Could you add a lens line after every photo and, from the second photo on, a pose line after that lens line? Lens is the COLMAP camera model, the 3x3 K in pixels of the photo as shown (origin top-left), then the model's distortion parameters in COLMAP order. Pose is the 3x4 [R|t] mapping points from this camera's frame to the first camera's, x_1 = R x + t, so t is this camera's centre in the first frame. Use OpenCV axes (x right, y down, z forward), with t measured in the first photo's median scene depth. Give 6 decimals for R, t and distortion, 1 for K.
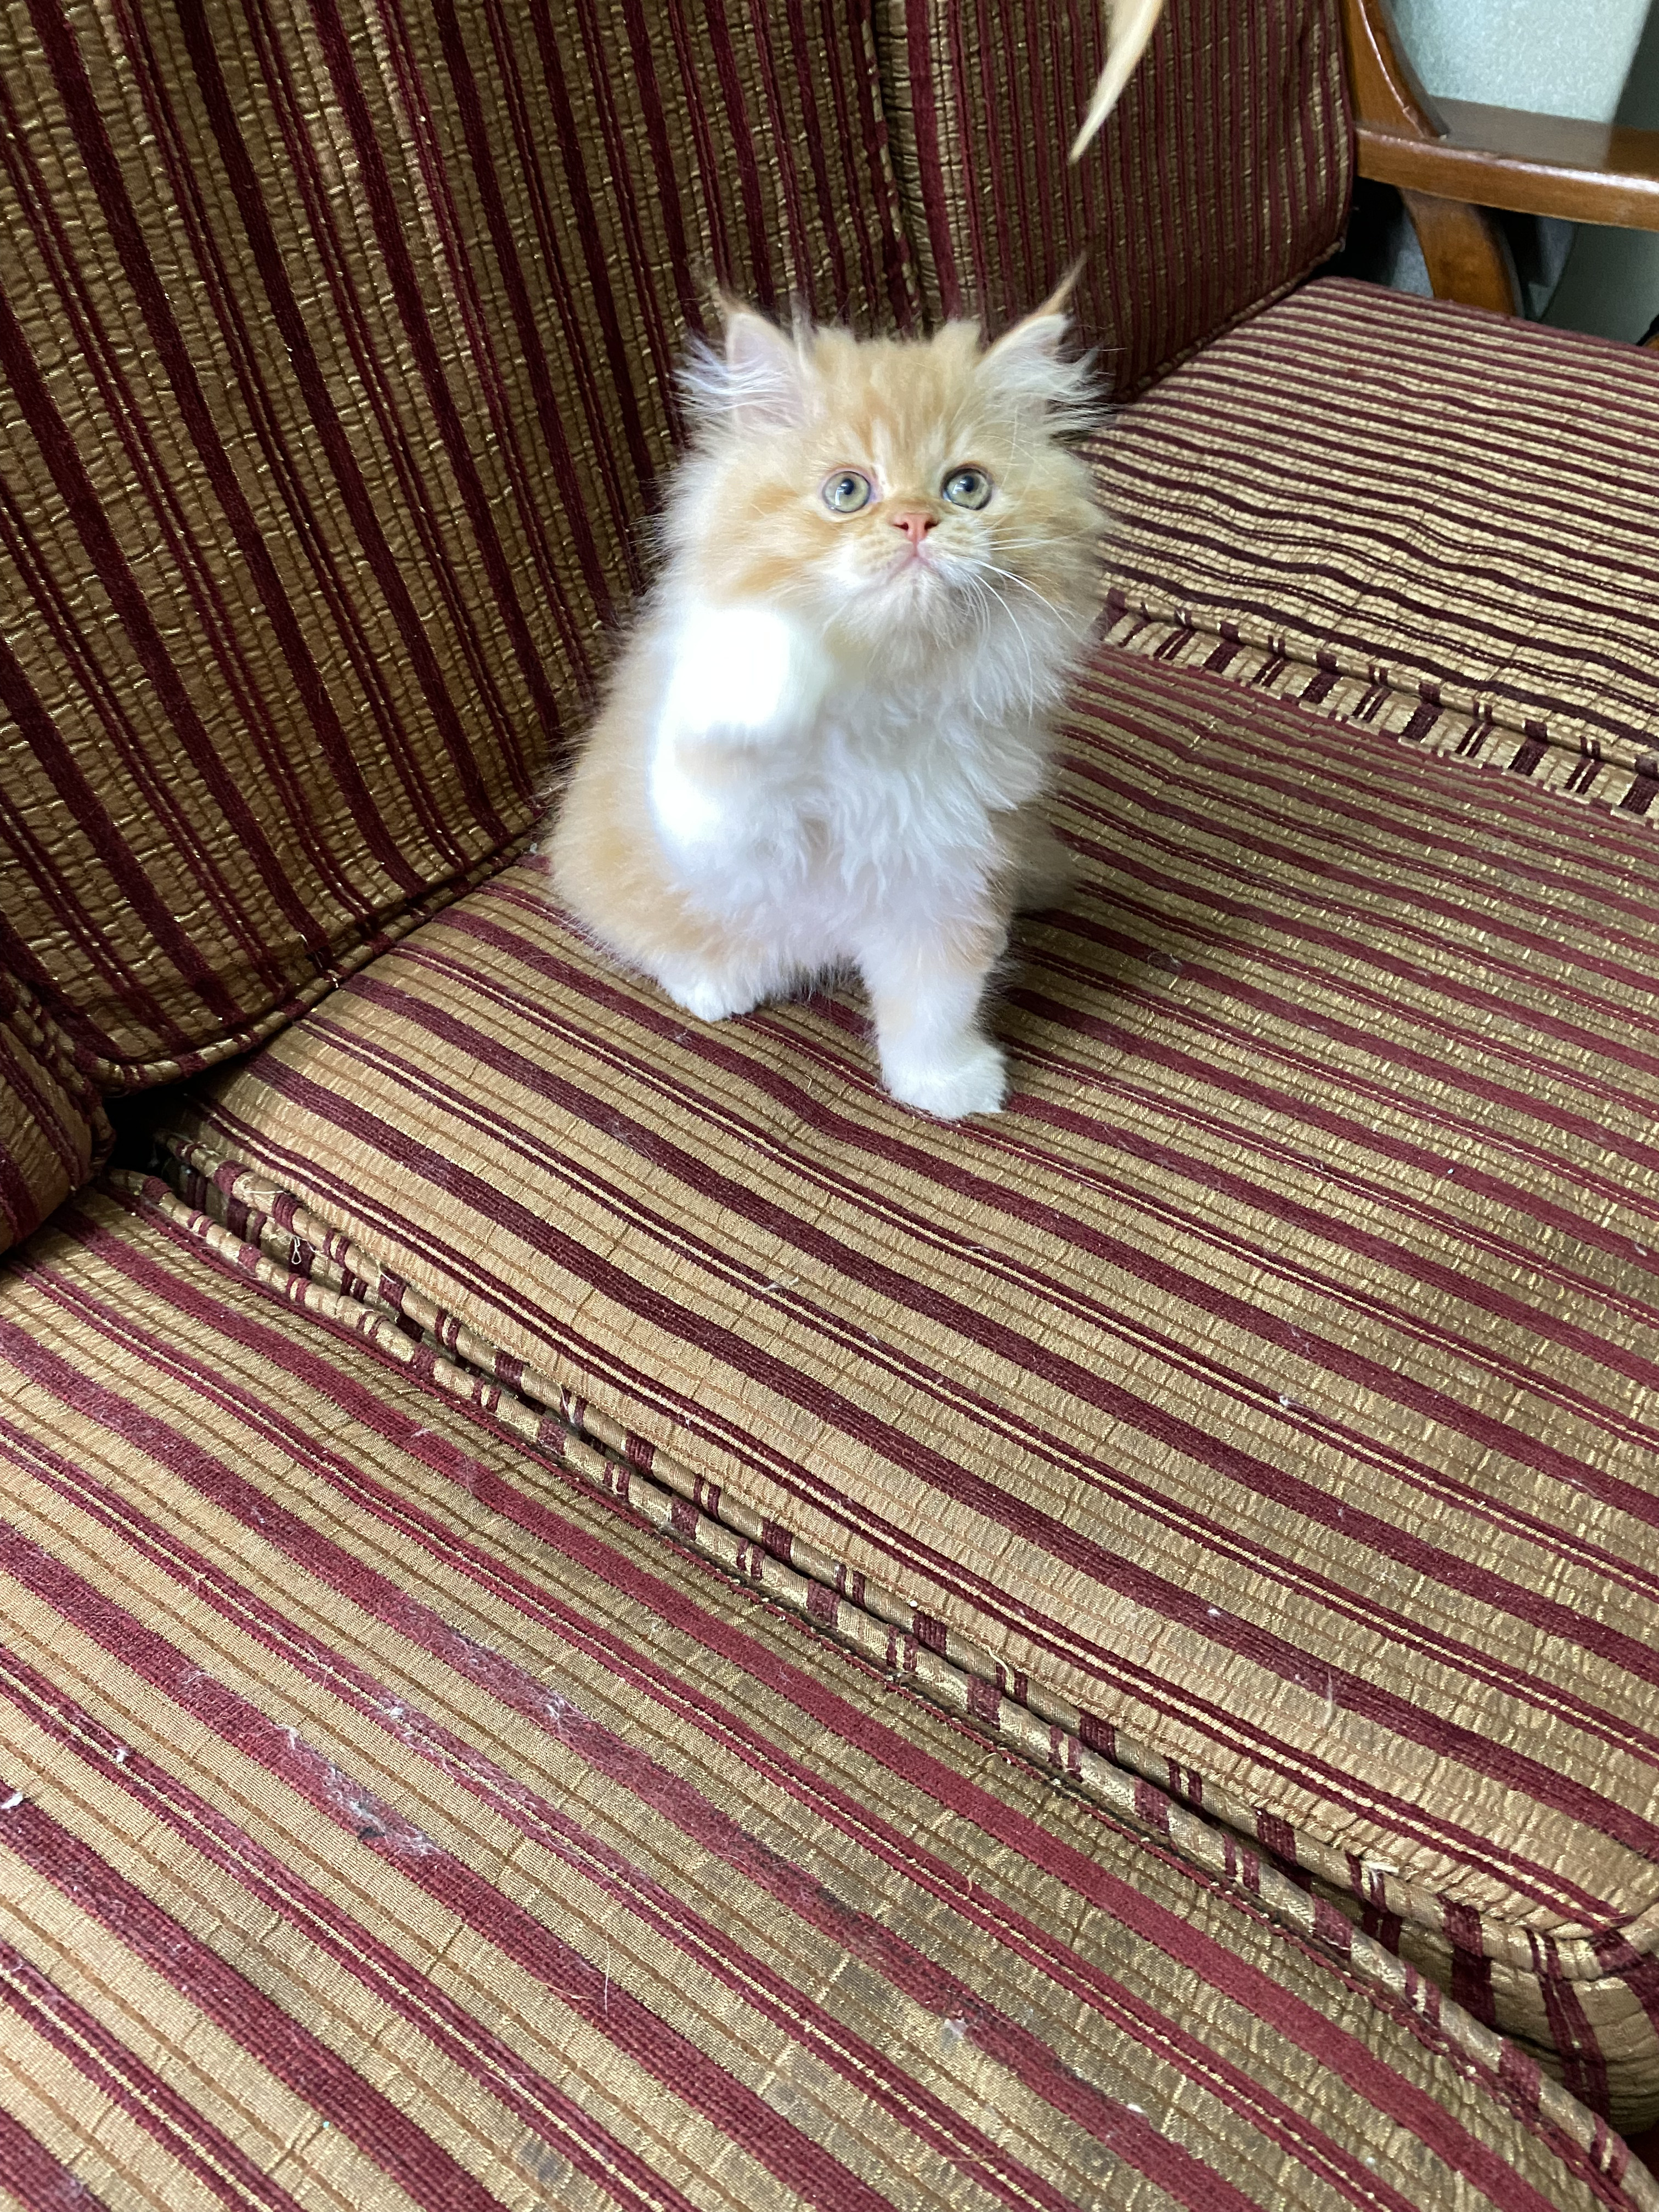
lens RADIAL K [[1696.5, 0, 821.2], [0, 1696.5, 1086.6], [0, 0, 1]] dist [-0.010758, 0.003467]
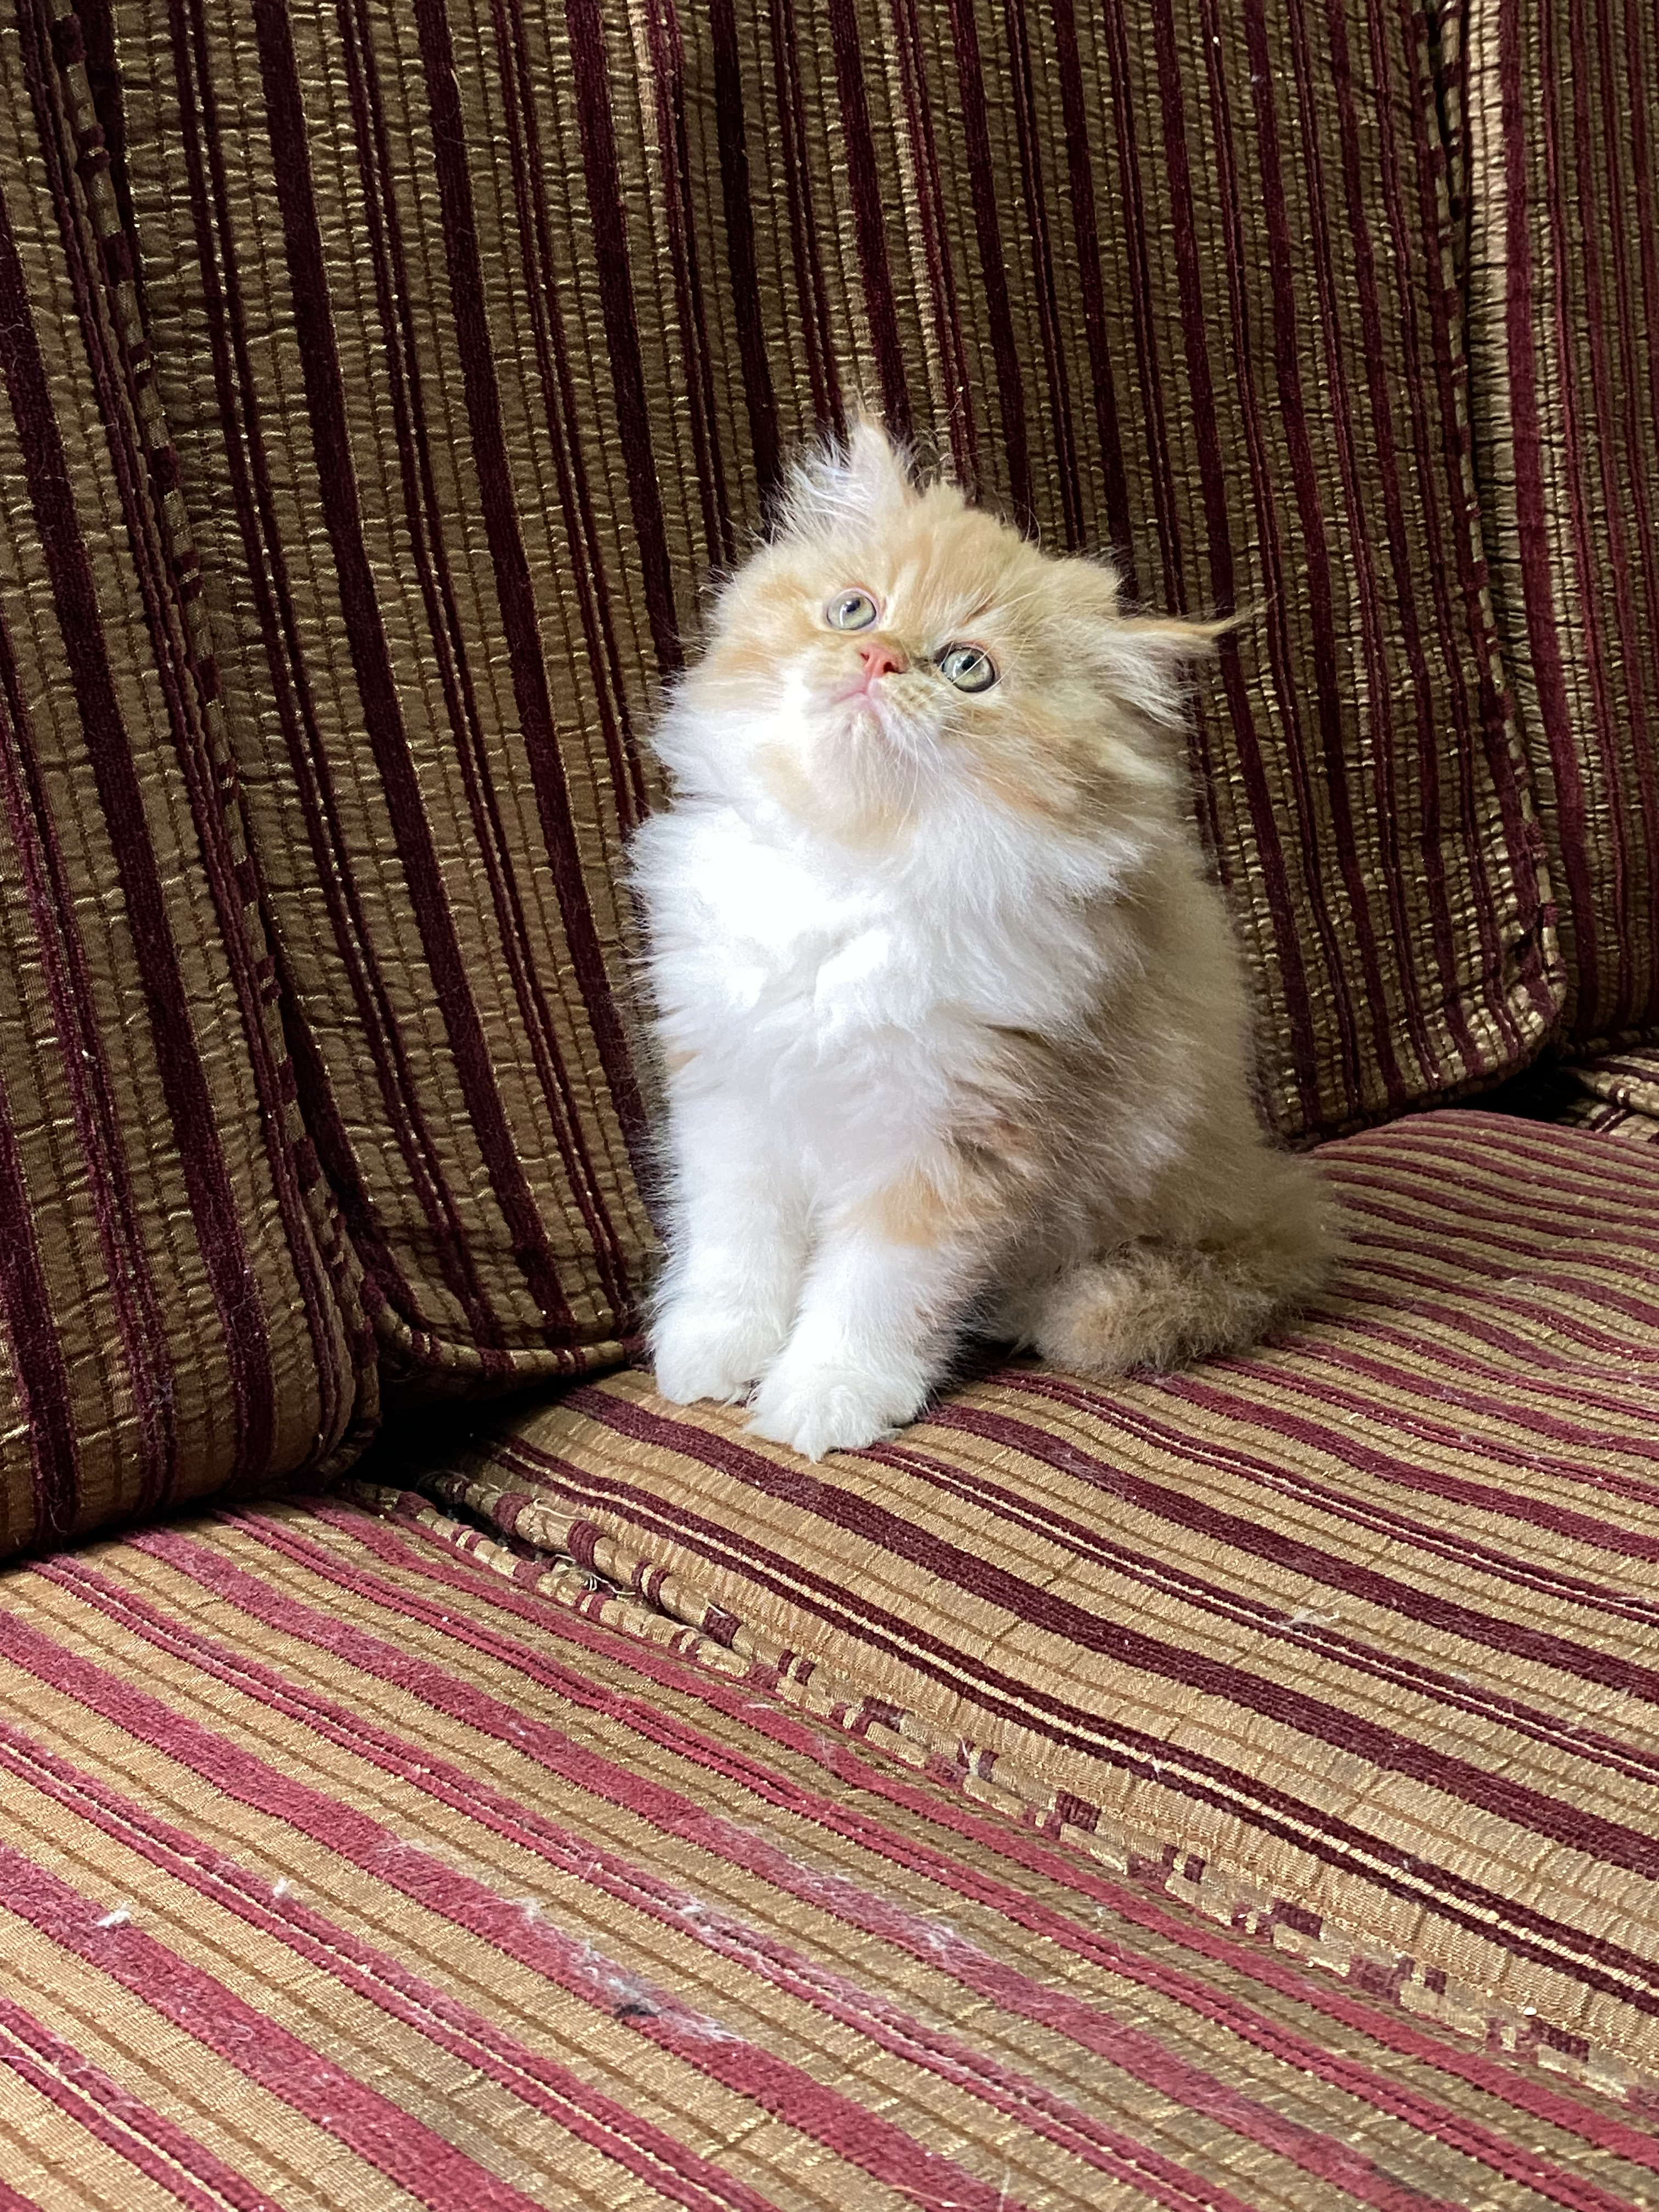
lens RADIAL K [[2596.9, 0, 807.8], [0, 2596.9, 1119.9], [0, 0, 1]] dist [0.000818, 0.000000]
pose [[0.977595, 0.044772, -0.205680, -0.018097], [-0.141482, 0.863246, -0.484551, 0.464487], [0.155858, 0.502794, 0.850239, 0.026382]]
